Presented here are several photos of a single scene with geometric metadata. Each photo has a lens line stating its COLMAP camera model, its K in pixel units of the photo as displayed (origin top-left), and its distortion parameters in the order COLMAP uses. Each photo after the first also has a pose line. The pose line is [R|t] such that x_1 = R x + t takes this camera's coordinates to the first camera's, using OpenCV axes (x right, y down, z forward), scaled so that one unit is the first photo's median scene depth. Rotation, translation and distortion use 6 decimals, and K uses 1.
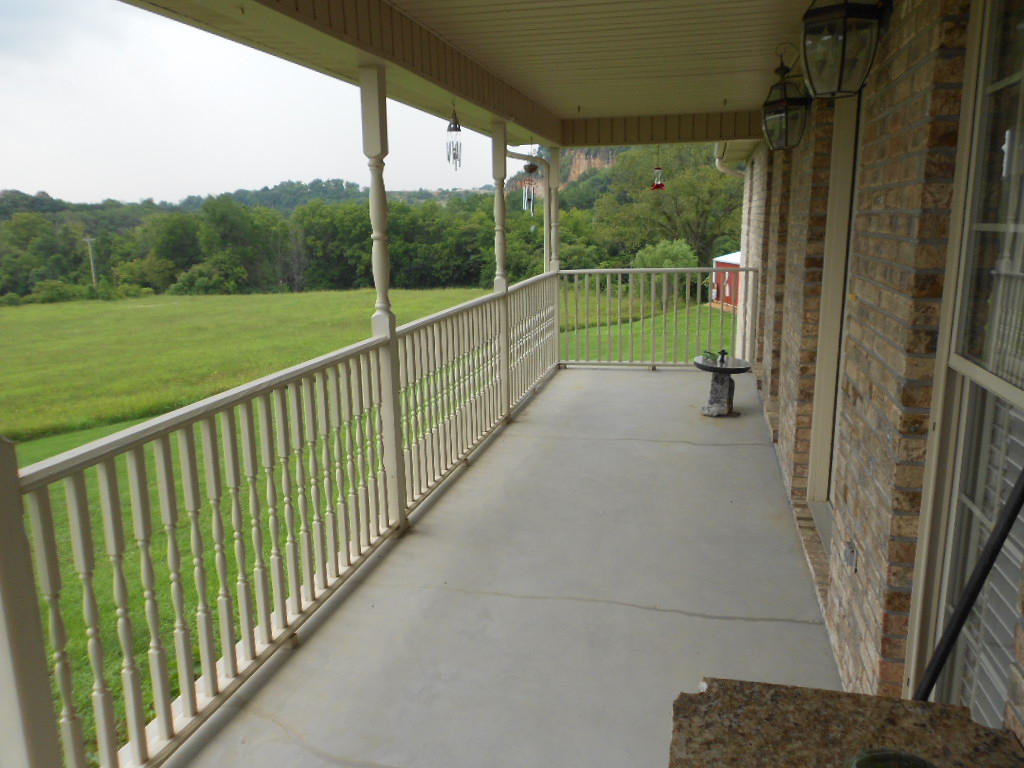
lens RADIAL K [[792.2, 0, 512.6], [0, 792.2, 385.7], [0, 0, 1]] dist [-0.013550, -0.022284]
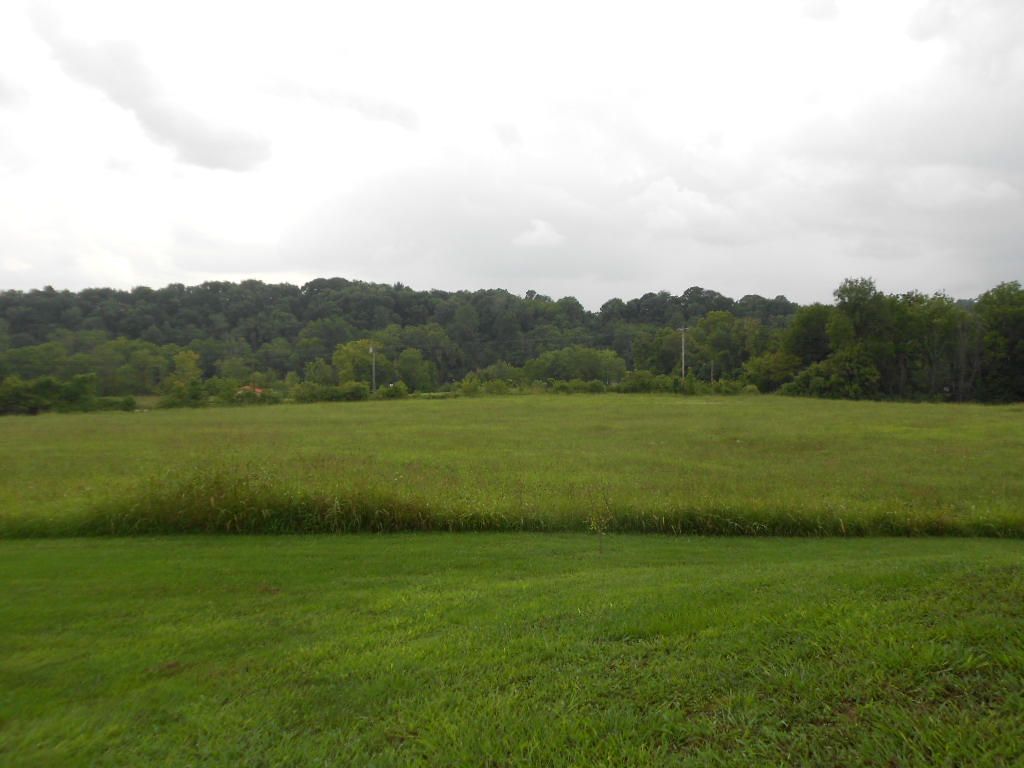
lens RADIAL K [[792.2, 0, 513.6], [0, 792.2, 384.8], [0, 0, 1]] dist [-0.013550, -0.022284]
pose [[0.593178, 0.049986, -0.803518, 0.077626], [-0.161639, 0.985142, -0.058042, -0.029309], [0.788677, 0.164310, 0.592444, 0.256238]]
